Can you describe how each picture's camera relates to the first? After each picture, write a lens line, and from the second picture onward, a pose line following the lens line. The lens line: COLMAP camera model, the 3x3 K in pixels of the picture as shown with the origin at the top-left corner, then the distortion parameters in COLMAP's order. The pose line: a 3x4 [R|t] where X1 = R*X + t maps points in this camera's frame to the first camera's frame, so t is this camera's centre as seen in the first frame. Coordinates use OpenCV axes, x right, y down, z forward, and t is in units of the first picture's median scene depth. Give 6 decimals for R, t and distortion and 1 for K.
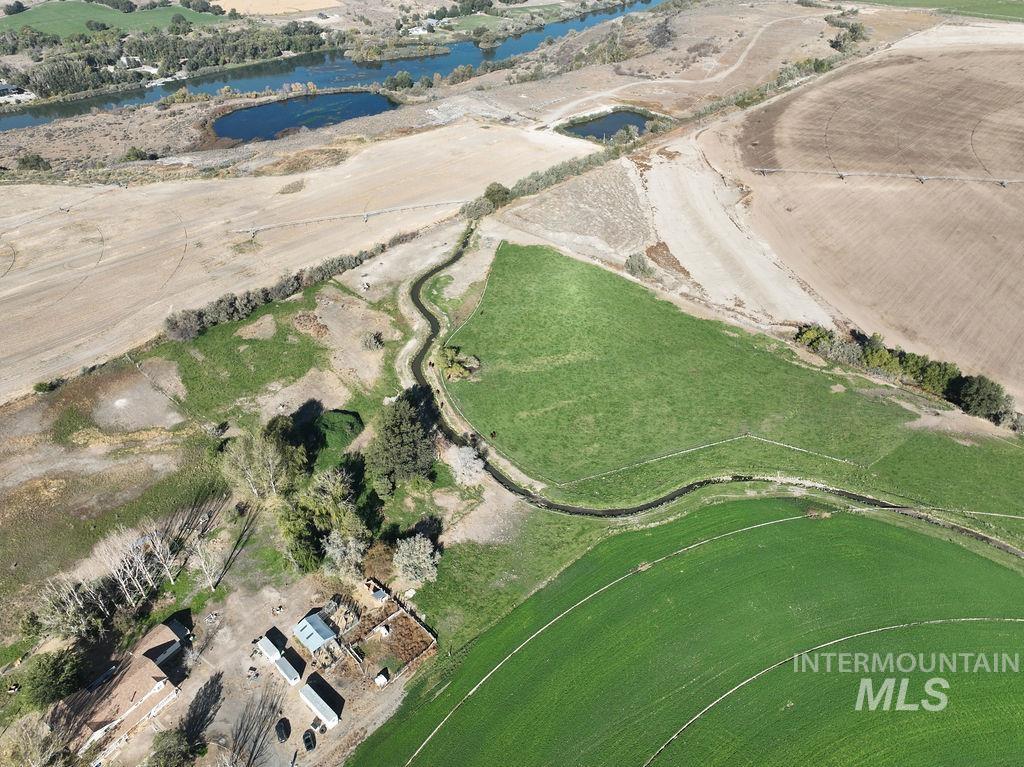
lens RADIAL K [[724.7, 0, 512.0], [0, 724.7, 383.5], [0, 0, 1]] dist [-0.002606, 0.019071]
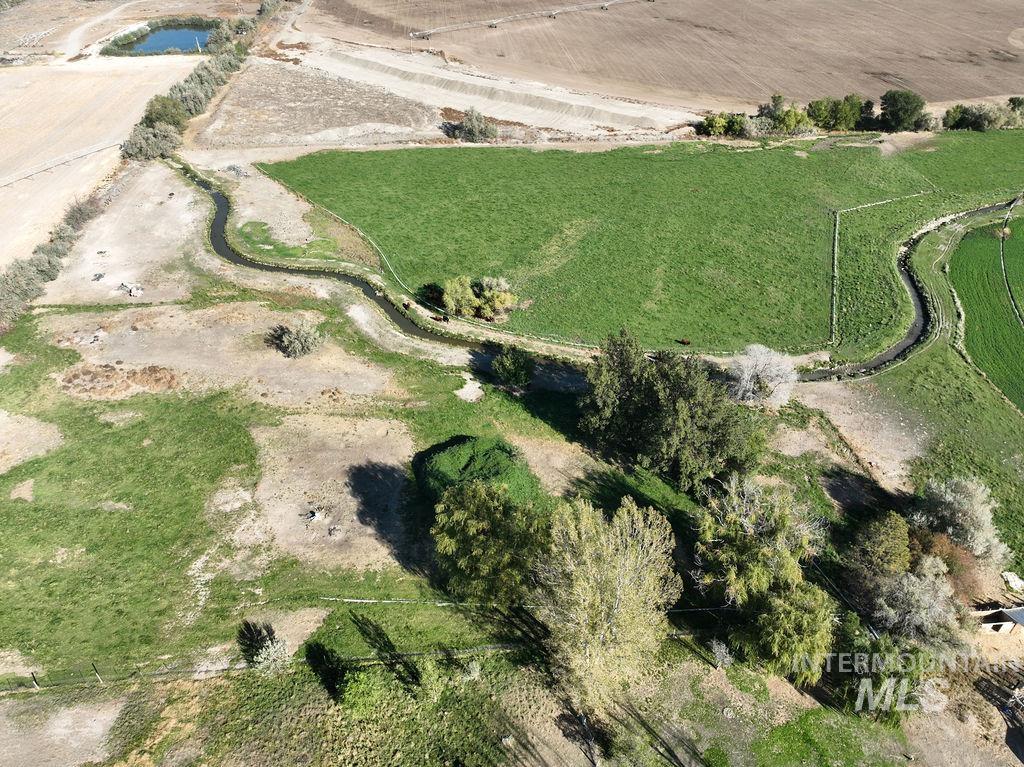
lens RADIAL K [[724.7, 0, 512.0], [0, 724.7, 383.5], [0, 0, 1]] dist [-0.002606, 0.019071]
pose [[0.658715, -0.447763, 0.604651, -0.399781], [0.447063, 0.879317, 0.164125, -0.045356], [-0.605169, 0.162205, 0.779397, 0.517532]]
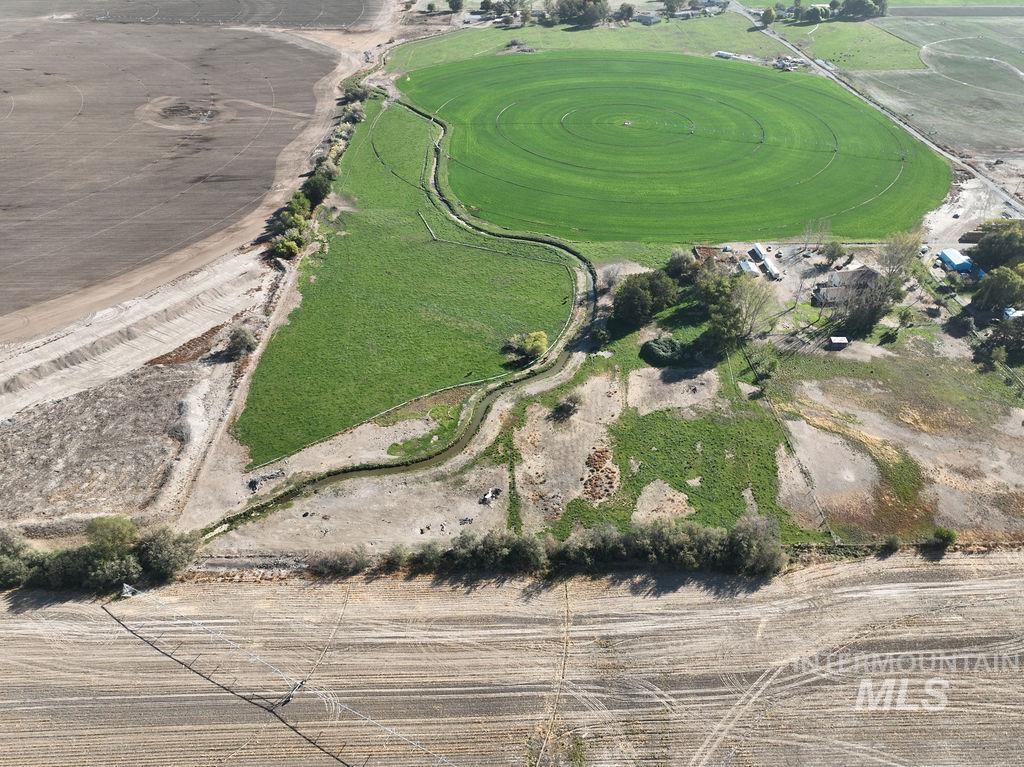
lens RADIAL K [[724.7, 0, 512.0], [0, 724.7, 383.5], [0, 0, 1]] dist [-0.002606, 0.019071]
pose [[-0.710639, -0.422626, 0.562476, -0.612456], [0.420964, 0.385157, 0.821245, -0.797074], [-0.563721, 0.820391, -0.095797, 1.074528]]
